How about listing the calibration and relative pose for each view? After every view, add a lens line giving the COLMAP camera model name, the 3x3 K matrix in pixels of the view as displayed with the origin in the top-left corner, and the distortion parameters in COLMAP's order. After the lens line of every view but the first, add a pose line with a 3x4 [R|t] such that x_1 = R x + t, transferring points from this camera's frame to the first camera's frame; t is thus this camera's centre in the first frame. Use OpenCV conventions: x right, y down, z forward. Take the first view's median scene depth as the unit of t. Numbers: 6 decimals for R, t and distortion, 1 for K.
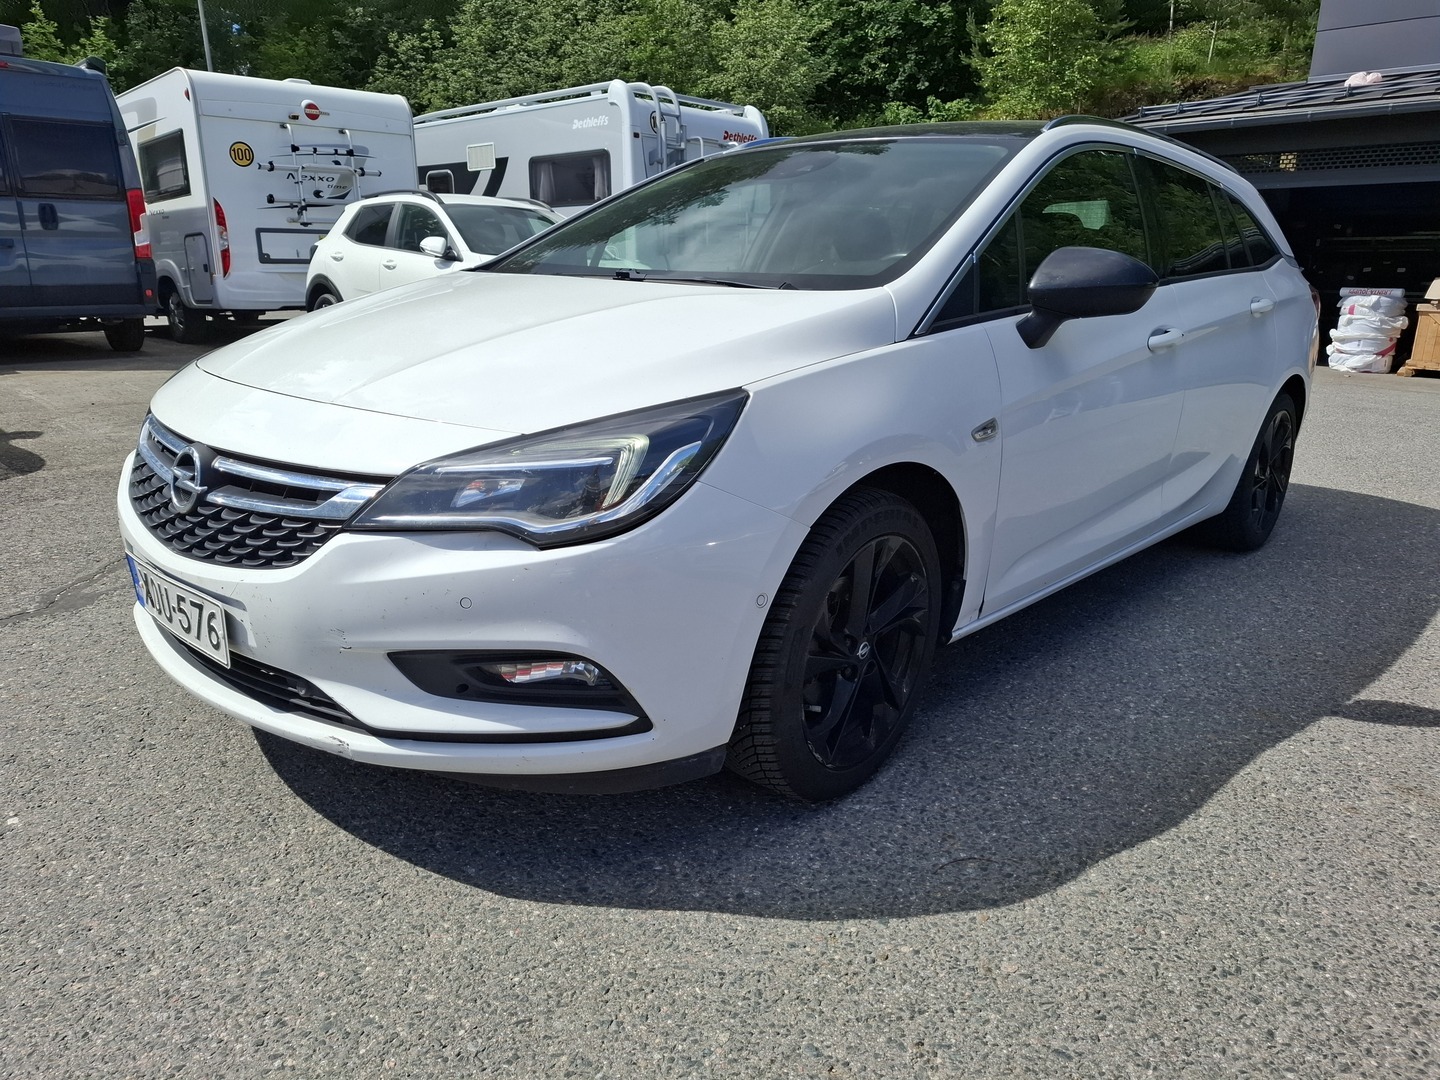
lens RADIAL K [[1034.4, 0, 711.9], [0, 1034.4, 535.6], [0, 0, 1]] dist [0.122992, -0.218235]
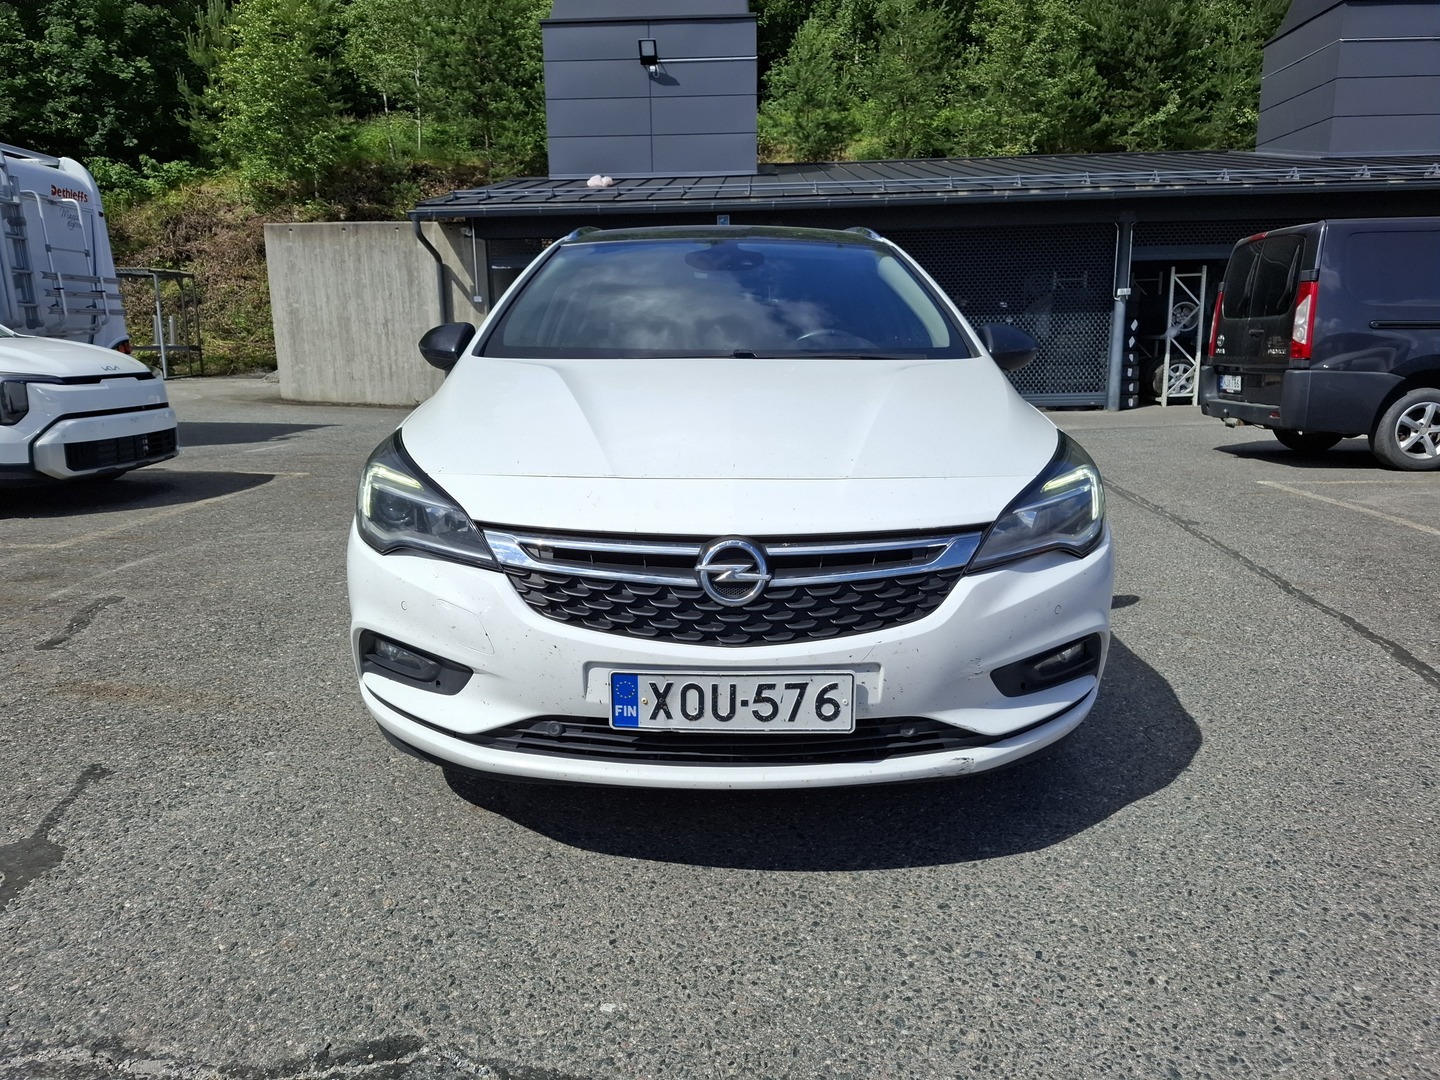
lens RADIAL K [[1048.4, 0, 719.7], [0, 1048.4, 519.4], [0, 0, 1]] dist [0.022445, -0.005977]
pose [[0.722512, -0.147240, 0.675498, -0.103745], [0.196021, 0.980591, 0.004078, -0.009588], [-0.662988, 0.129465, 0.737351, 0.023740]]
